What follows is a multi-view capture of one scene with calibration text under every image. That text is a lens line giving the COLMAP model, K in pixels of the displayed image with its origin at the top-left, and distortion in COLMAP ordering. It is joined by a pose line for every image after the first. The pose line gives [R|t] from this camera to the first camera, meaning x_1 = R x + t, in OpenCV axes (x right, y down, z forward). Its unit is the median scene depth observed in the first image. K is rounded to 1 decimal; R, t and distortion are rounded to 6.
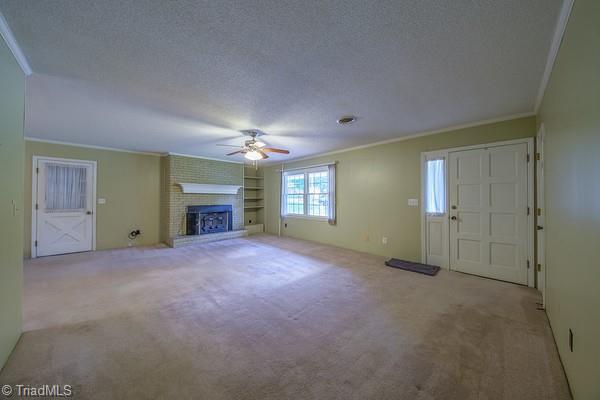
lens RADIAL K [[207.2, 0, 298.3], [0, 207.2, 194.6], [0, 0, 1]] dist [0.001378, -0.001009]
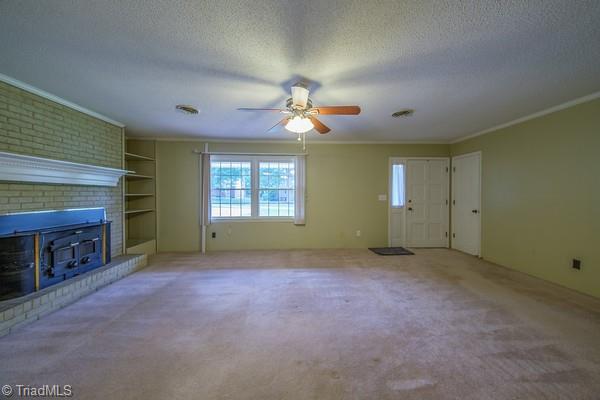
lens RADIAL K [[207.2, 0, 302.8], [0, 207.2, 195.4], [0, 0, 1]] dist [0.001378, -0.001009]
pose [[0.652828, -0.003237, 0.757499, -0.648609], [-0.011088, 0.999843, 0.013829, 0.012616], [-0.757425, -0.017427, 0.652689, 0.572930]]
